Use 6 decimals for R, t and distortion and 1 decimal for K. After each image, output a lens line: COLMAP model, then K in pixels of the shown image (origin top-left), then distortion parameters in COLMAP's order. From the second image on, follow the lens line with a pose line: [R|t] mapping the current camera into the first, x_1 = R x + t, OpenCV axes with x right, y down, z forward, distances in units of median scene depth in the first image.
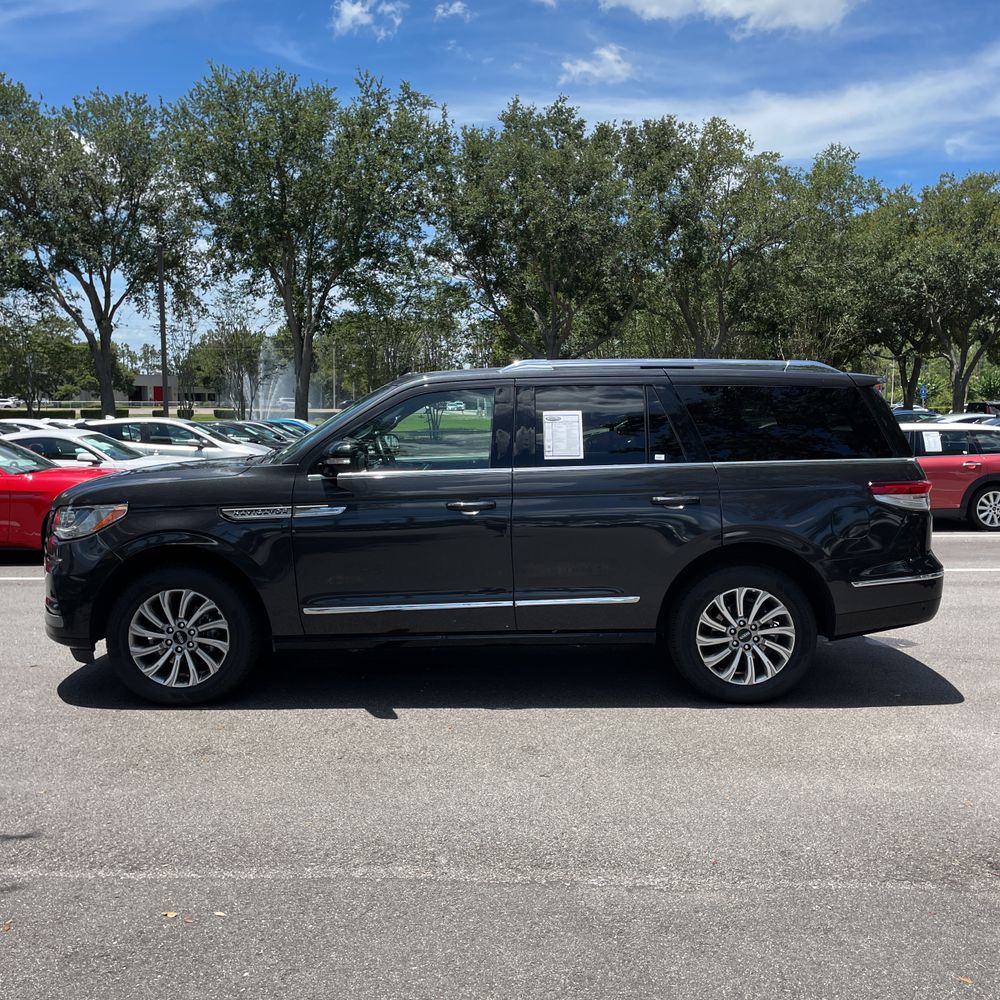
lens RADIAL K [[1024.6, 0, 505.8], [0, 1024.6, 502.3], [0, 0, 1]] dist [0.041402, 0.000000]
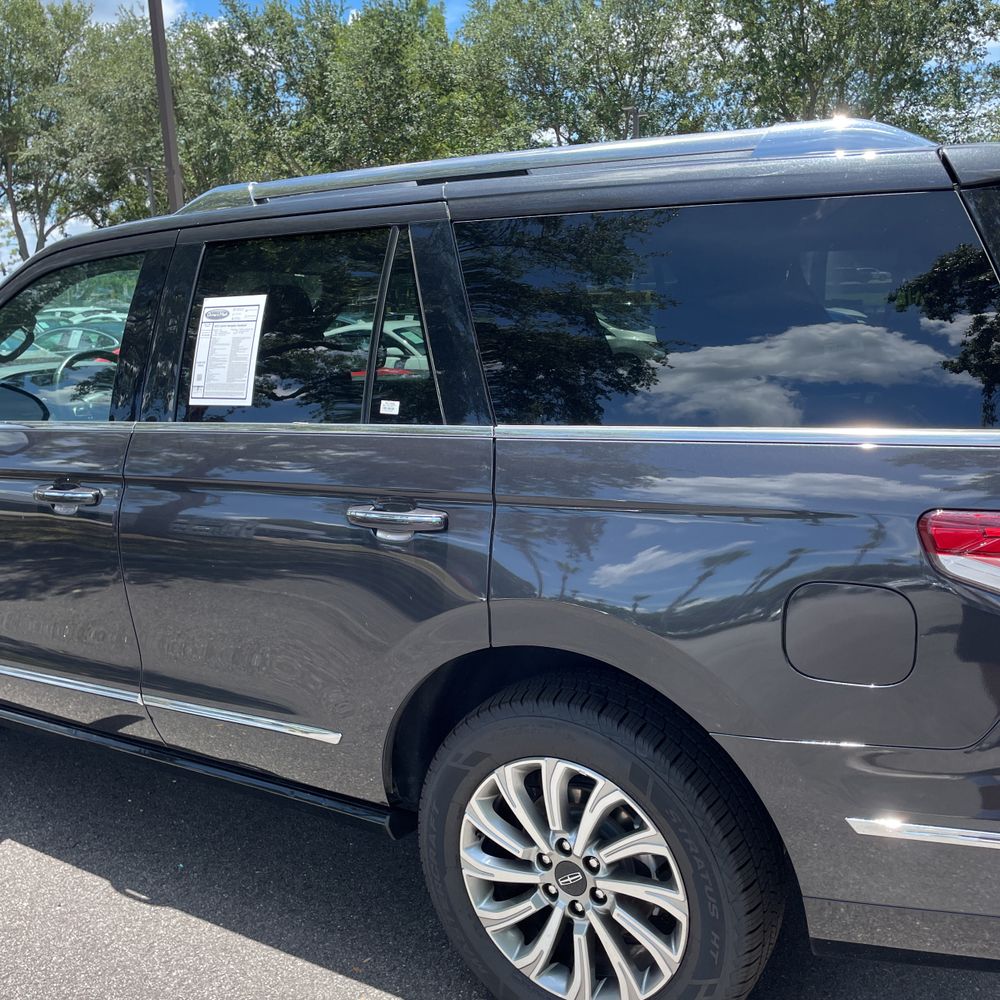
lens RADIAL K [[1024.6, 0, 498.2], [0, 1024.6, 500.1], [0, 0, 1]] dist [0.041402, 0.000000]
pose [[0.845182, 0.077364, -0.528850, 0.400636], [-0.015283, 0.992562, 0.120774, -0.056698], [0.534261, -0.093994, 0.840078, 0.671456]]
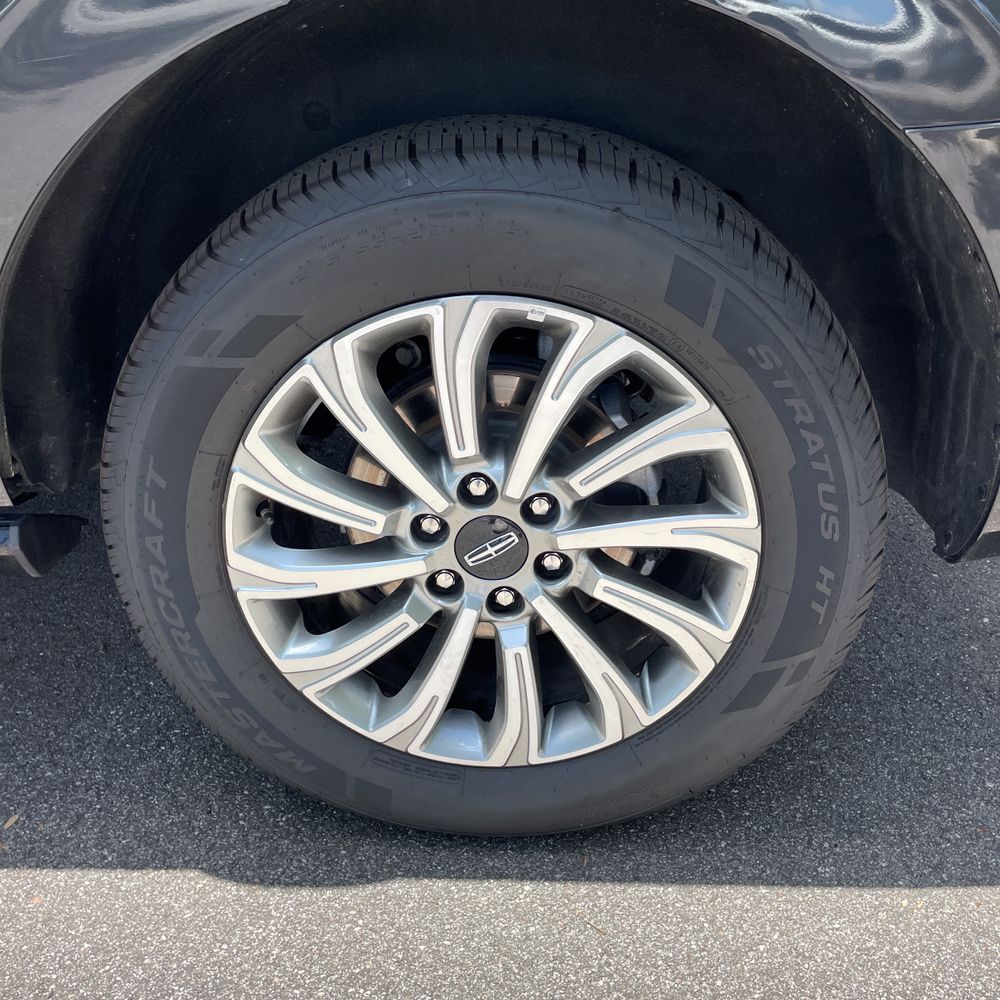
lens RADIAL K [[1024.6, 0, 497.8], [0, 1024.6, 490.9], [0, 0, 1]] dist [0.041402, 0.000000]
pose [[0.999440, 0.018379, -0.027966, 0.237609], [-0.006419, 0.925448, 0.378820, 0.049056], [0.032844, -0.378428, 0.925048, 0.827206]]
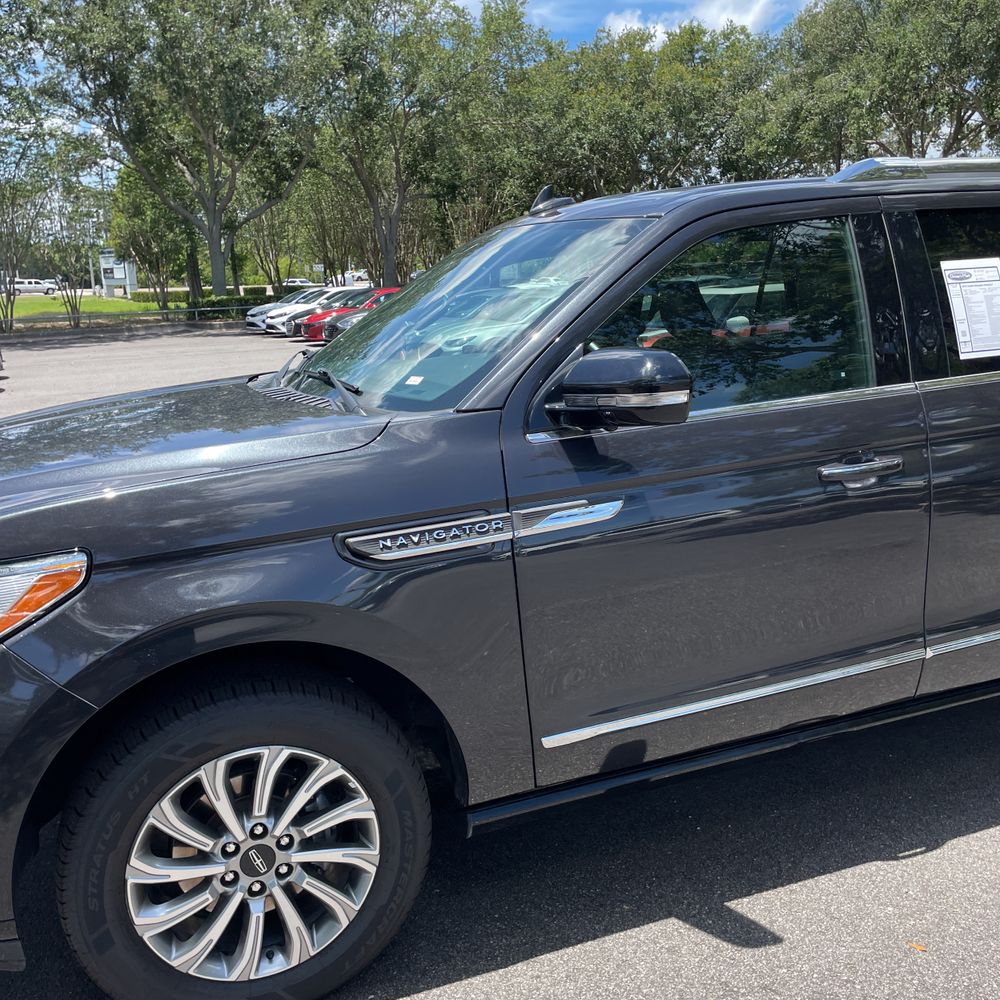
lens RADIAL K [[1024.6, 0, 515.5], [0, 1024.6, 497.0], [0, 0, 1]] dist [0.041402, 0.000000]
pose [[0.932294, -0.108425, 0.345068, -0.342093], [0.067976, 0.989536, 0.127269, -0.053758], [-0.355257, -0.095196, 0.929909, 0.594327]]
